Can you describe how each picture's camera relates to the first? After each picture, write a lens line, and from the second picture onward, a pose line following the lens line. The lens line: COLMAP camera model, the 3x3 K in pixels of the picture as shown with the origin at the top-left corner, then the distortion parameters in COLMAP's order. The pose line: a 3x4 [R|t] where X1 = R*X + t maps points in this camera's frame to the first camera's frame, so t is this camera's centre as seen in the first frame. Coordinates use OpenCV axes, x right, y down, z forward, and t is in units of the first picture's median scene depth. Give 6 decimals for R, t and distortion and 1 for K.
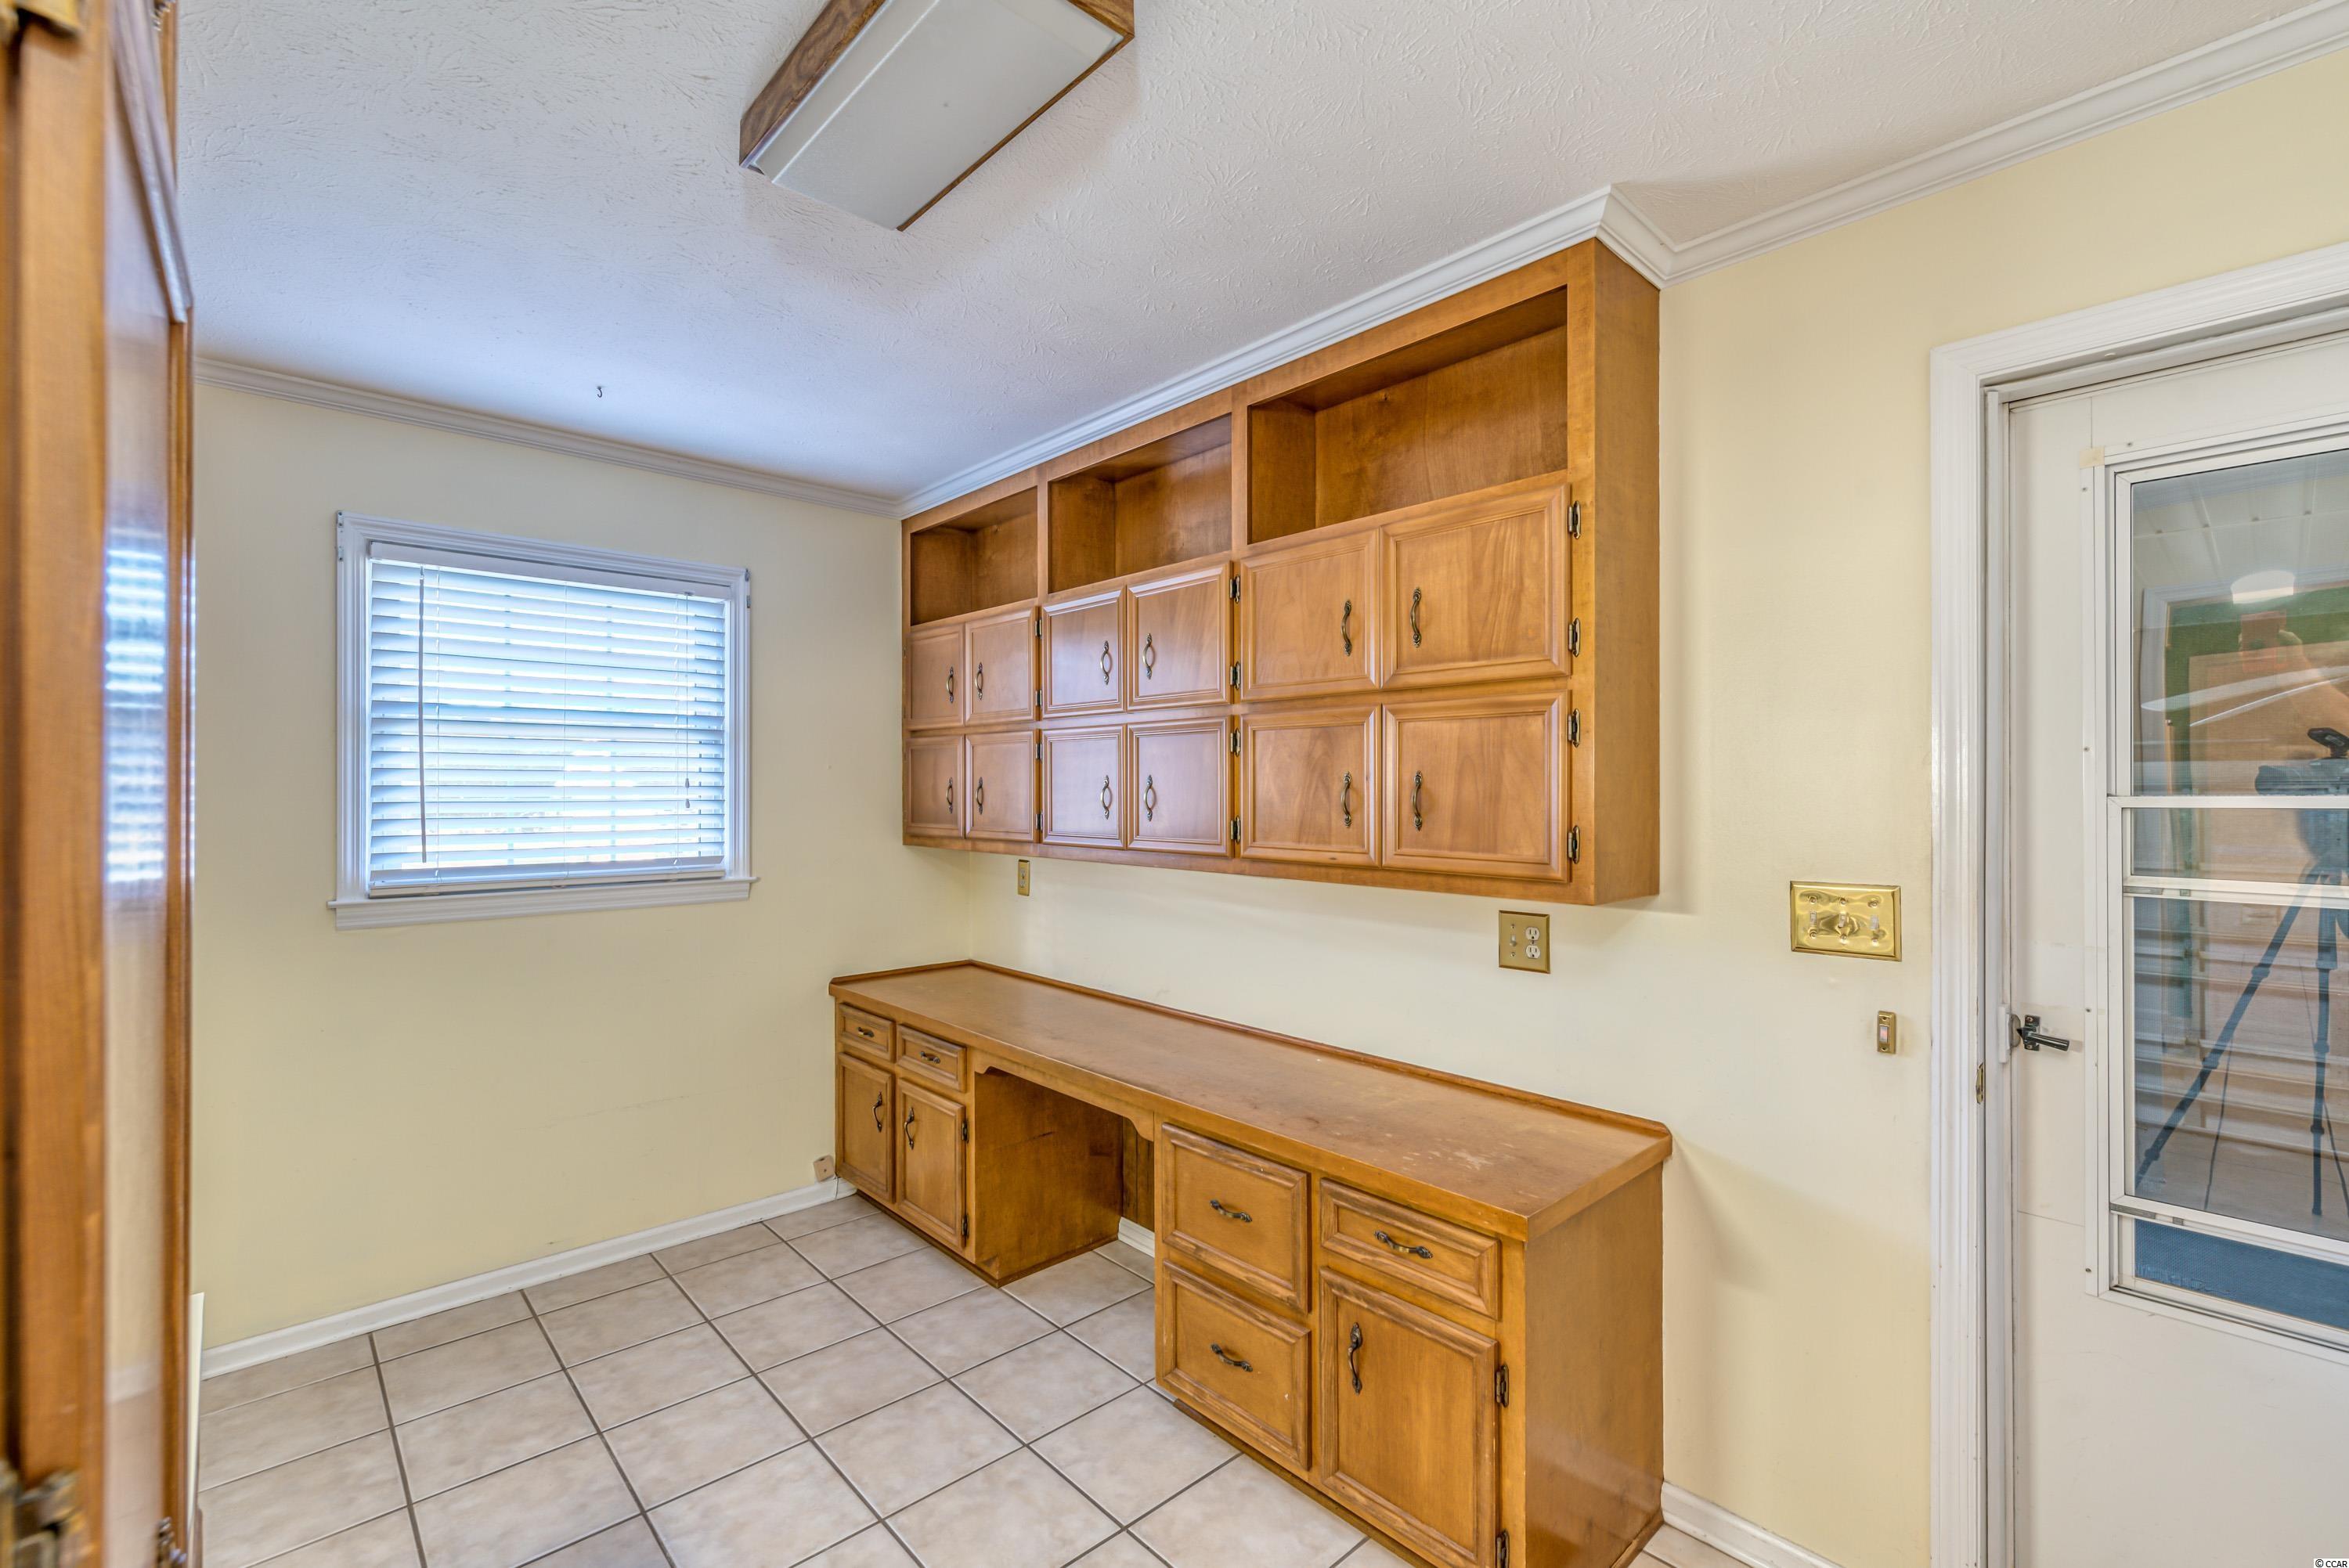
lens RADIAL K [[1015.6, 0, 1178.2], [0, 1015.6, 784.8], [0, 0, 1]] dist [0.001798, -0.000199]
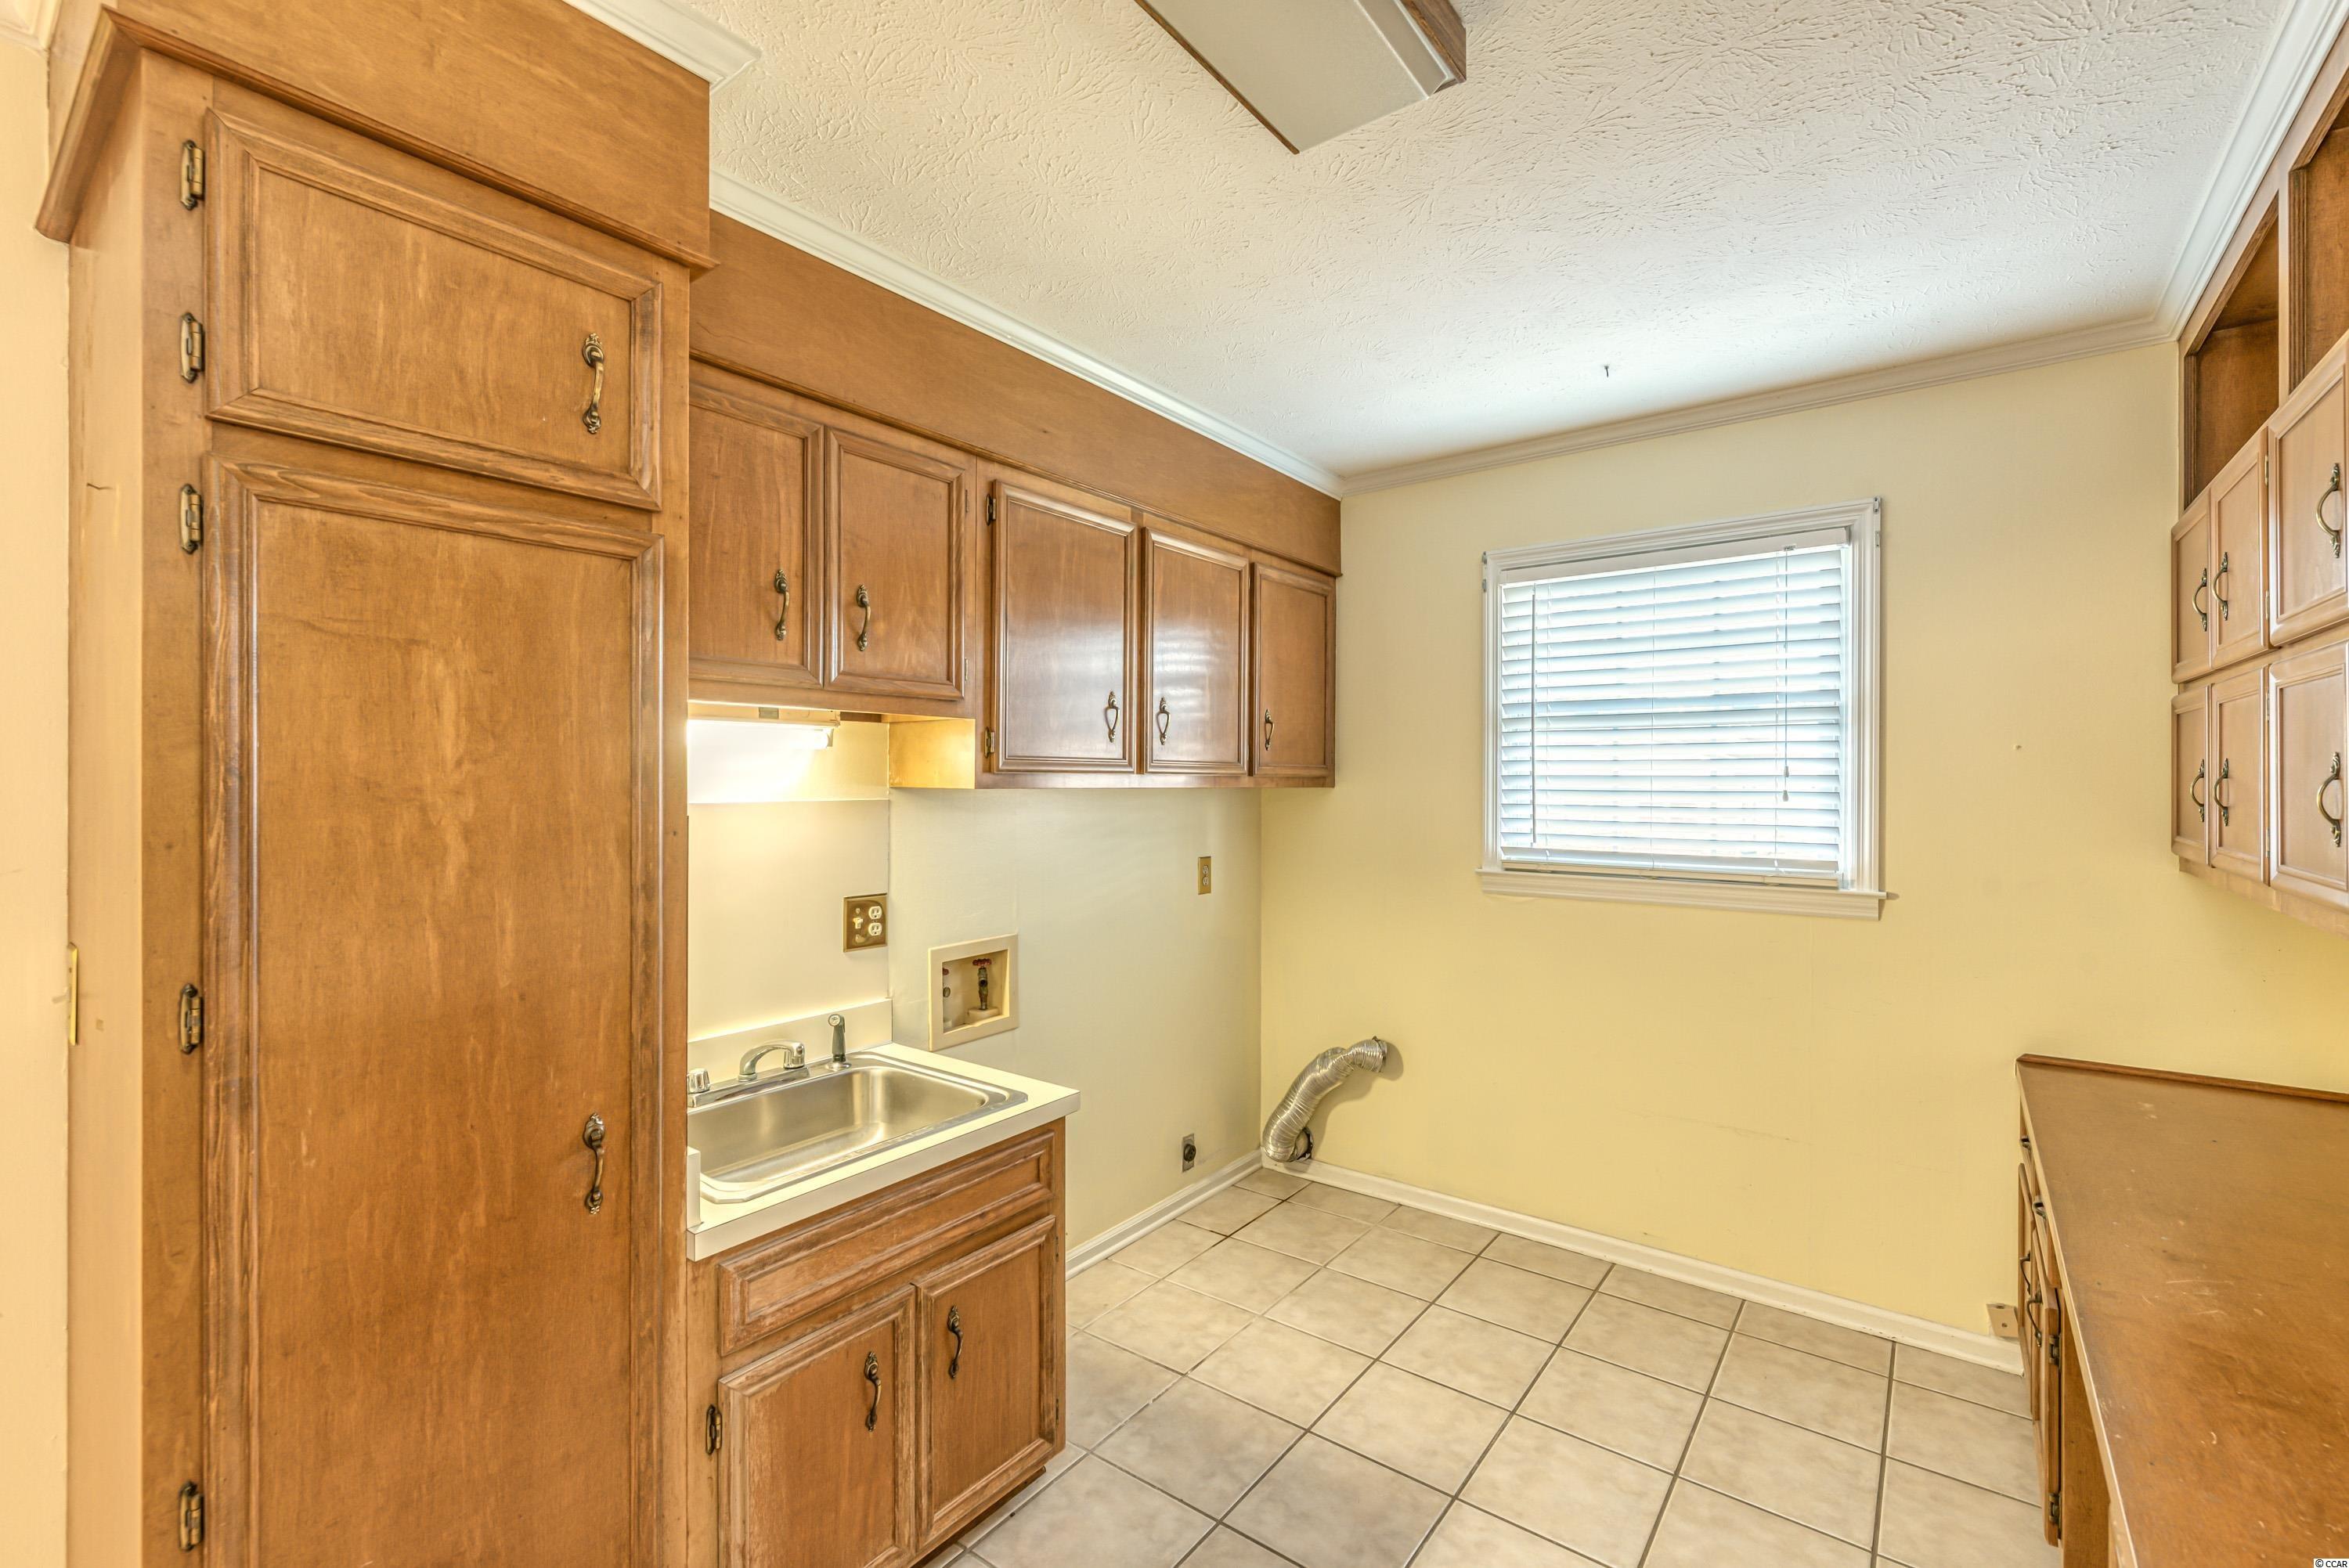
lens RADIAL K [[1015.6, 0, 1177.5], [0, 1015.6, 776.6], [0, 0, 1]] dist [0.001798, -0.000199]
pose [[0.178939, 0.004849, -0.983848, 0.290508], [0.002828, 0.999981, 0.005443, -0.004430], [0.983856, -0.003756, 0.178922, 0.385638]]
